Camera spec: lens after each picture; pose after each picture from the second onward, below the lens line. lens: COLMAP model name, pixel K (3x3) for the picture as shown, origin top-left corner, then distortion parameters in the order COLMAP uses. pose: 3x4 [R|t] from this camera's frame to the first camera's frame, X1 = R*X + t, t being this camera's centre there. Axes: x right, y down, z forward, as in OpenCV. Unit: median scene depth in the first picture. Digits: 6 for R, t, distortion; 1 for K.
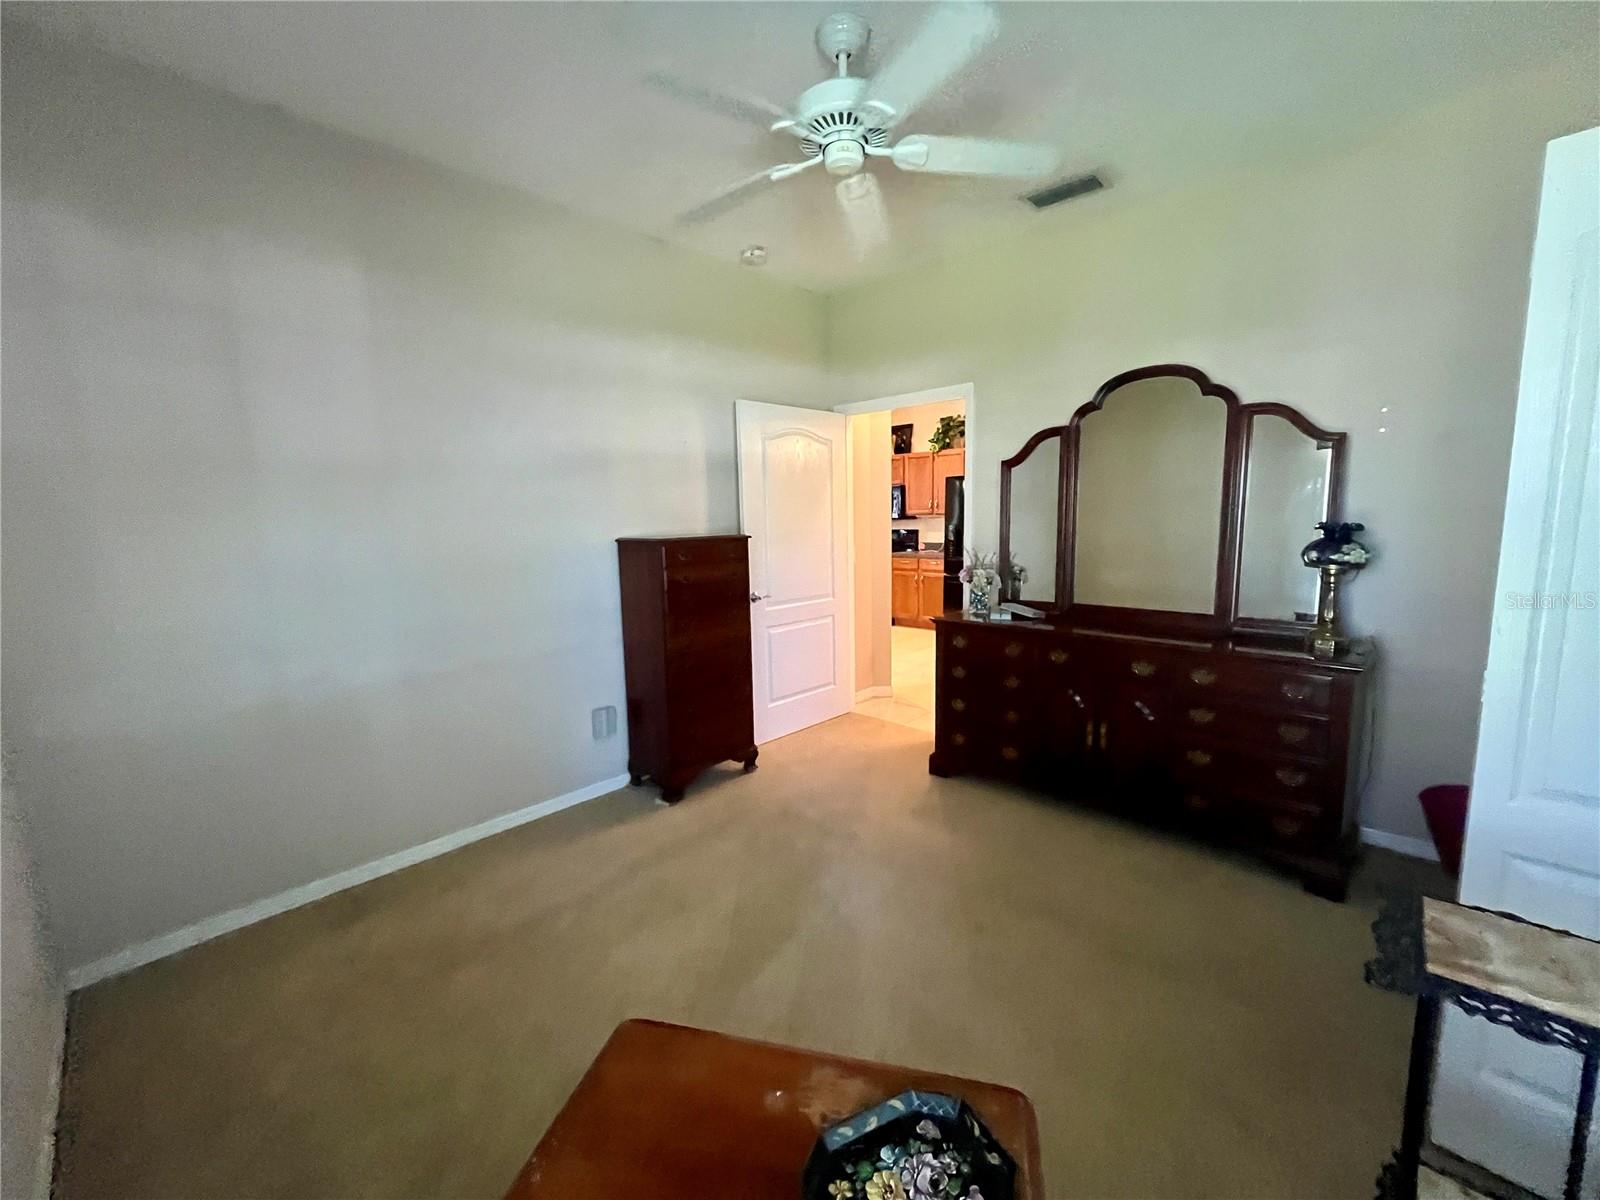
lens RADIAL K [[646.6, 0, 798.3], [0, 646.6, 600.9], [0, 0, 1]] dist [-0.003296, 0.000497]
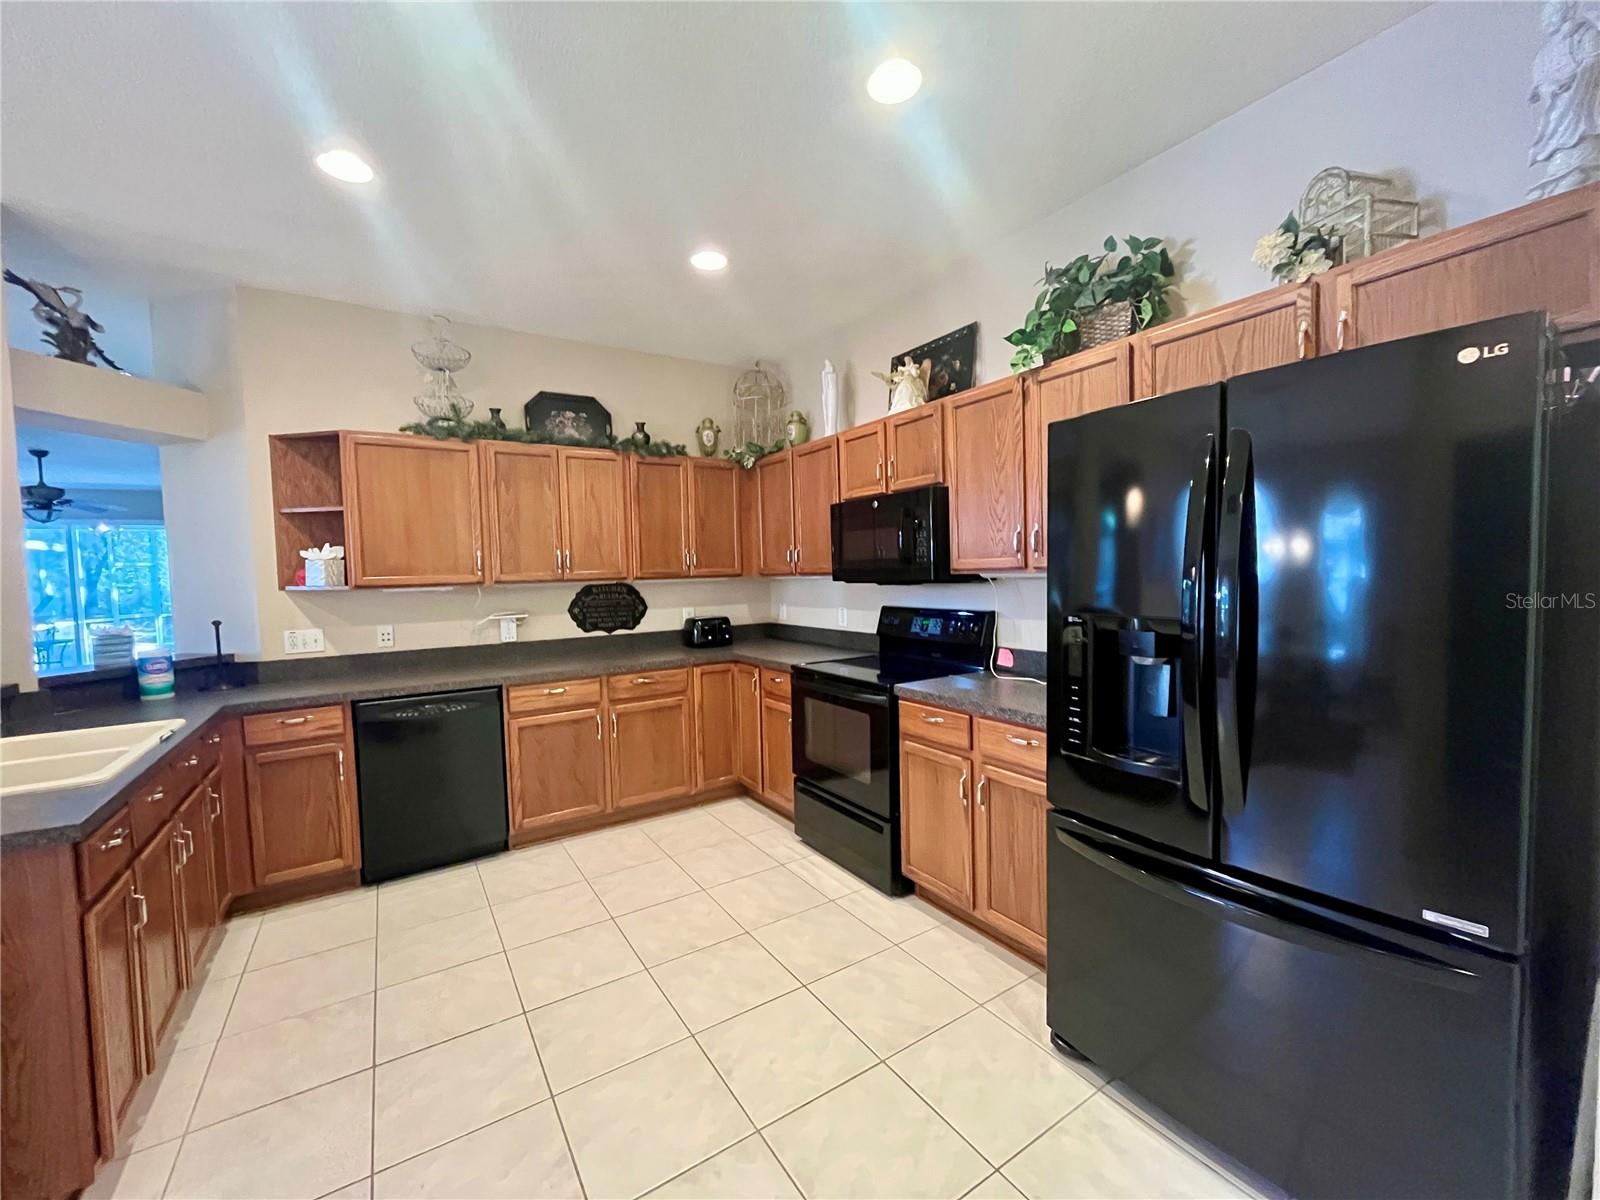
lens RADIAL K [[646.6, 0, 798.8], [0, 646.6, 598.5], [0, 0, 1]] dist [-0.003296, 0.000497]
pose [[0.972530, 0.008750, -0.232612, 0.176155], [-0.029230, 0.995974, -0.084742, -0.090966], [0.230934, 0.089213, 0.968871, 0.678657]]
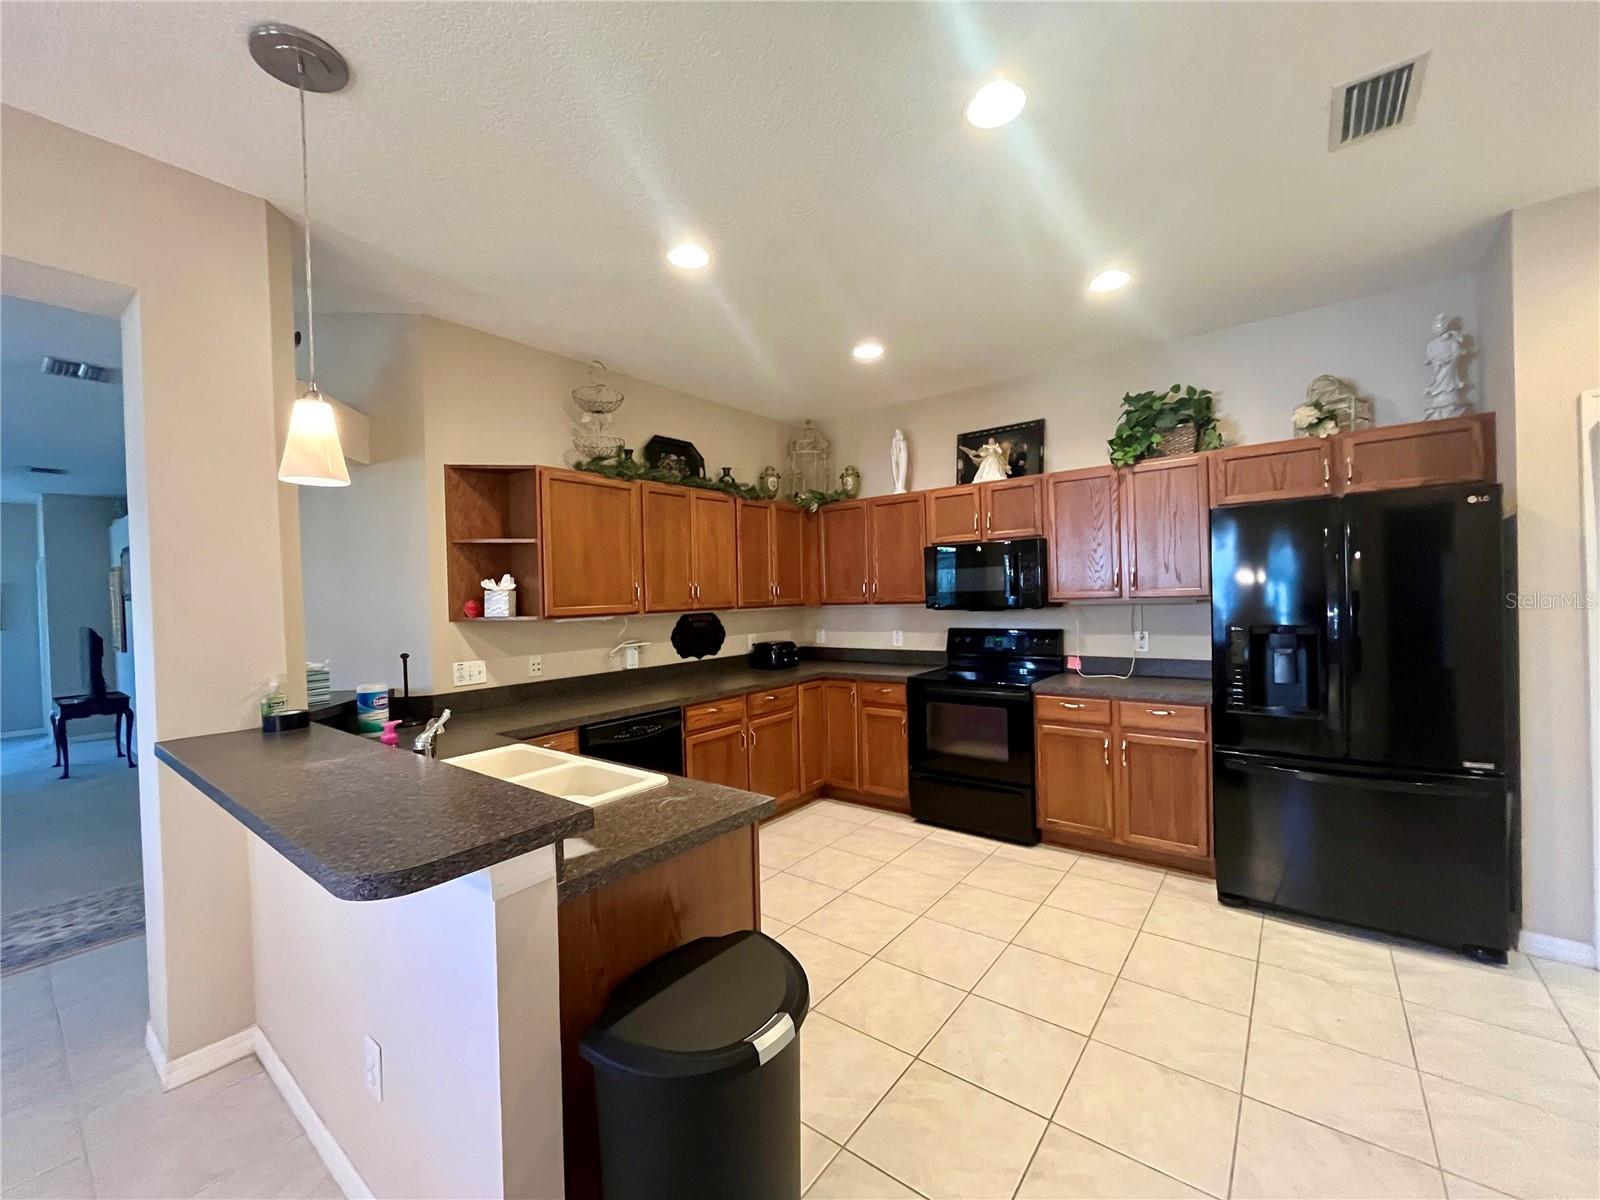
lens RADIAL K [[646.6, 0, 801.7], [0, 646.6, 599.5], [0, 0, 1]] dist [-0.003296, 0.000497]
pose [[0.995196, -0.004484, 0.097800, -0.062691], [0.017396, 0.991153, -0.131576, -0.078112], [-0.096345, 0.132645, 0.986470, 0.578429]]
